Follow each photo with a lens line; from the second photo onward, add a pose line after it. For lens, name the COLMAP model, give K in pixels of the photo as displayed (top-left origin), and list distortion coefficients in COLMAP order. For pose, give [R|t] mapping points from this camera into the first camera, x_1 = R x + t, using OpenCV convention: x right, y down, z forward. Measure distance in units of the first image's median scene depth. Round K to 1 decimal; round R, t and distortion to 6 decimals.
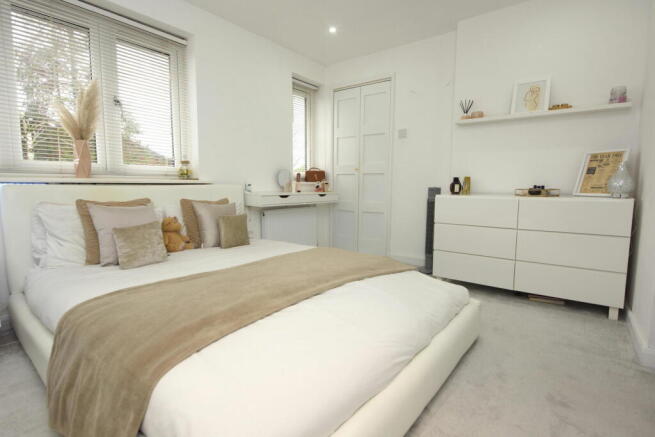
lens RADIAL K [[326.6, 0, 327.5], [0, 326.6, 218.5], [0, 0, 1]] dist [-0.003084, -0.000961]
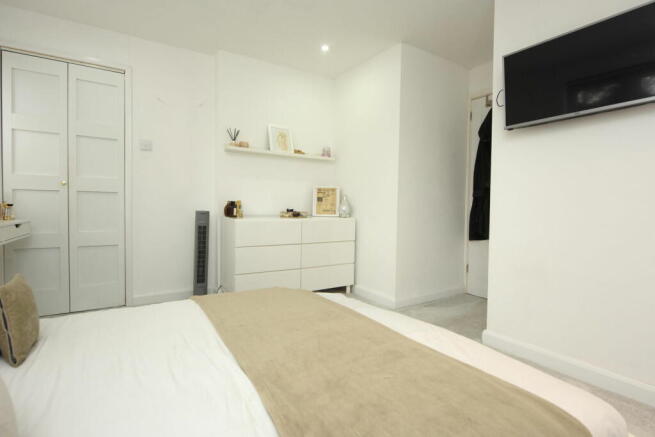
lens RADIAL K [[326.6, 0, 327.5], [0, 326.6, 218.5], [0, 0, 1]] dist [-0.003084, -0.000961]
pose [[0.340555, -0.030682, 0.939724, -0.518513], [0.087584, 0.996157, 0.000784, -0.051748], [-0.936136, 0.082038, 0.341933, 0.417660]]
